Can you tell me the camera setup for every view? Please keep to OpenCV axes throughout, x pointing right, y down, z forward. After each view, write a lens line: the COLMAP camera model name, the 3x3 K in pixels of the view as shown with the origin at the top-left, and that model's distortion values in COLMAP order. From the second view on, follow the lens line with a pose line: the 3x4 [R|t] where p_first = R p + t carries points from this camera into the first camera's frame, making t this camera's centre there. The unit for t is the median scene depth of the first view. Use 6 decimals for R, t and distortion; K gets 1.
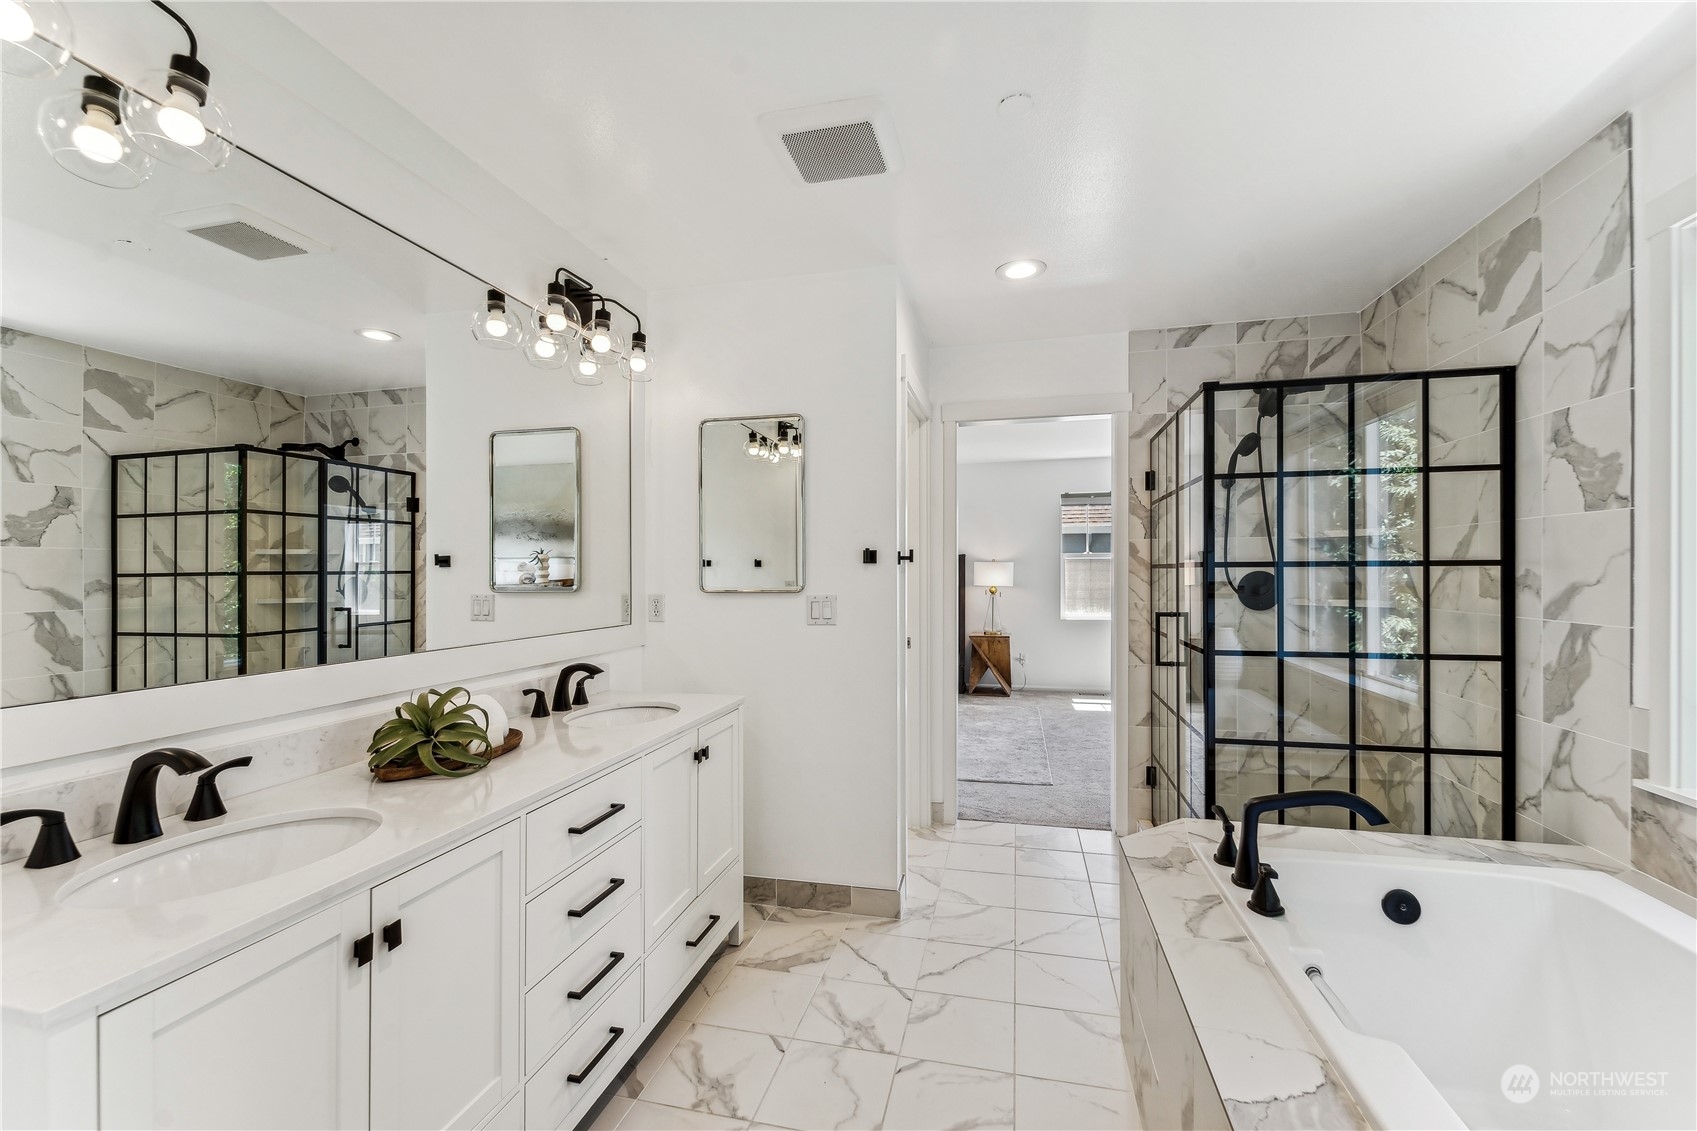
lens RADIAL K [[694.0, 0, 850.9], [0, 694.0, 564.1], [0, 0, 1]] dist [0.000080, -0.000267]
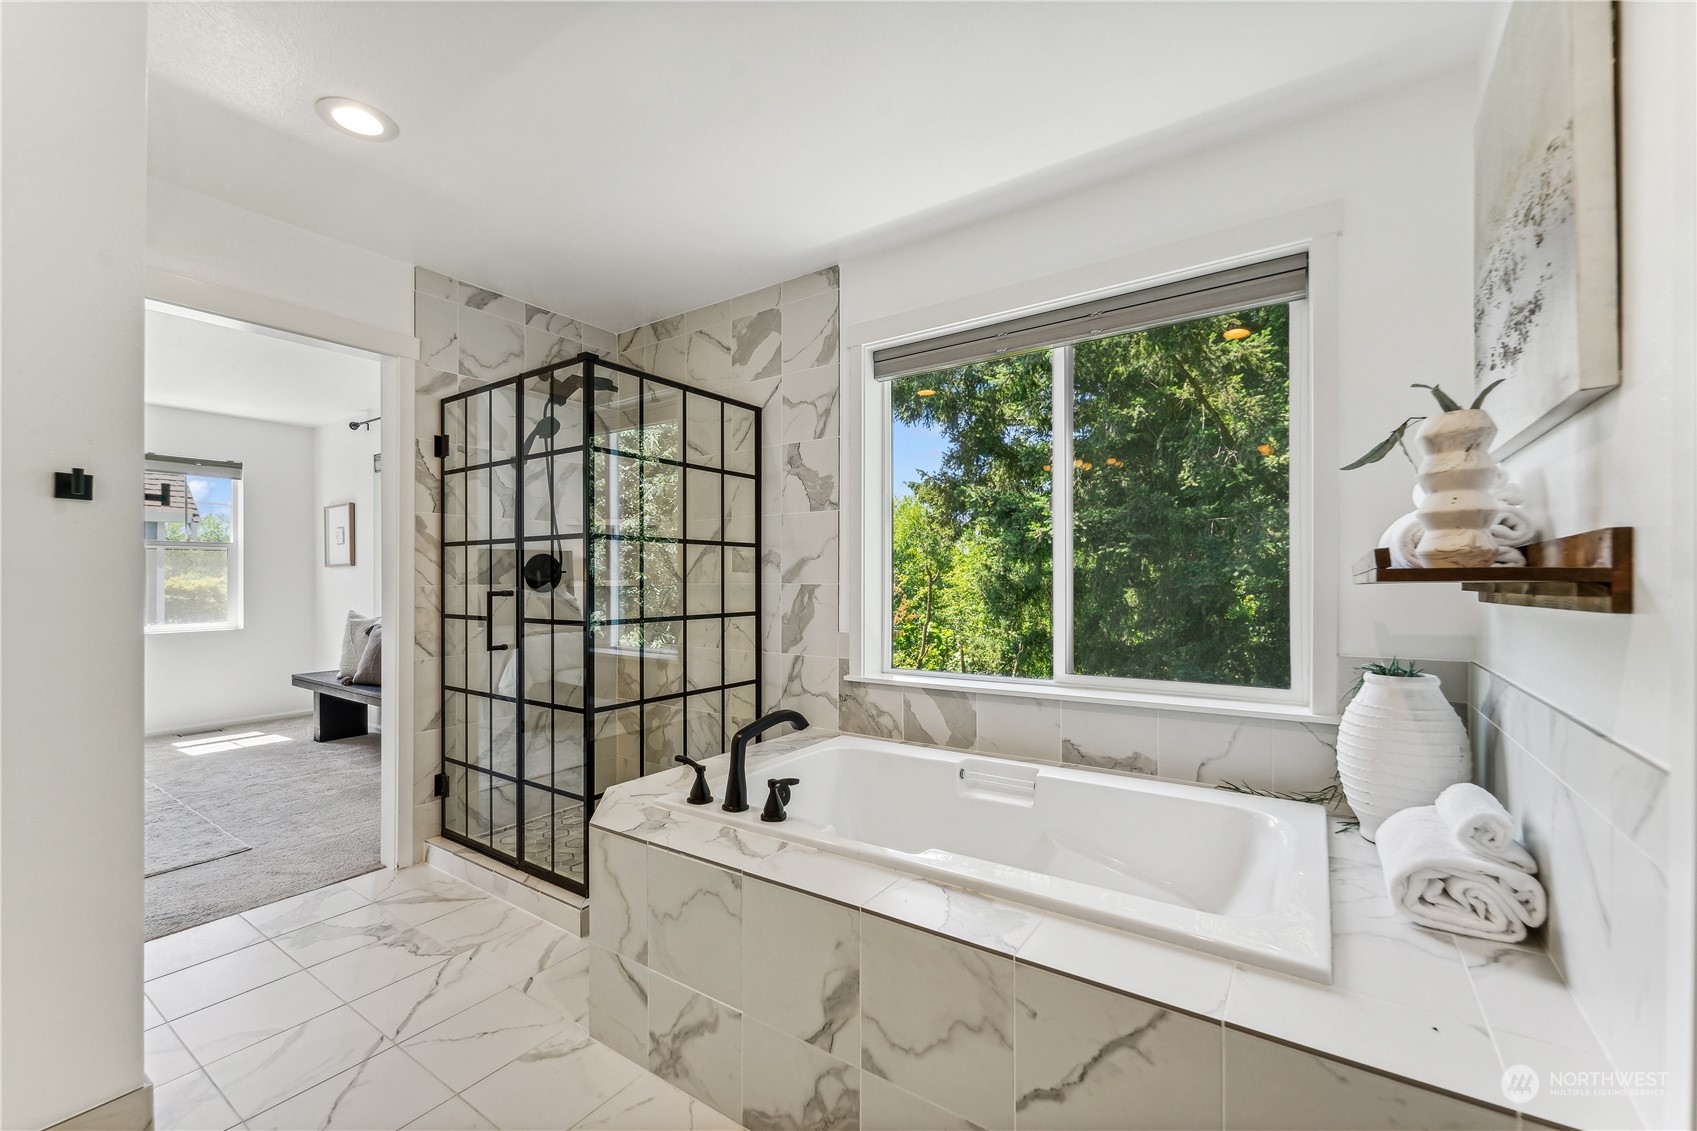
lens RADIAL K [[694.0, 0, 847.4], [0, 694.0, 577.3], [0, 0, 1]] dist [0.000080, -0.000267]
pose [[0.356155, 0.008082, 0.934392, -0.311915], [-0.008520, 0.999949, -0.005401, 0.069280], [-0.934388, -0.006038, 0.356205, 0.327189]]
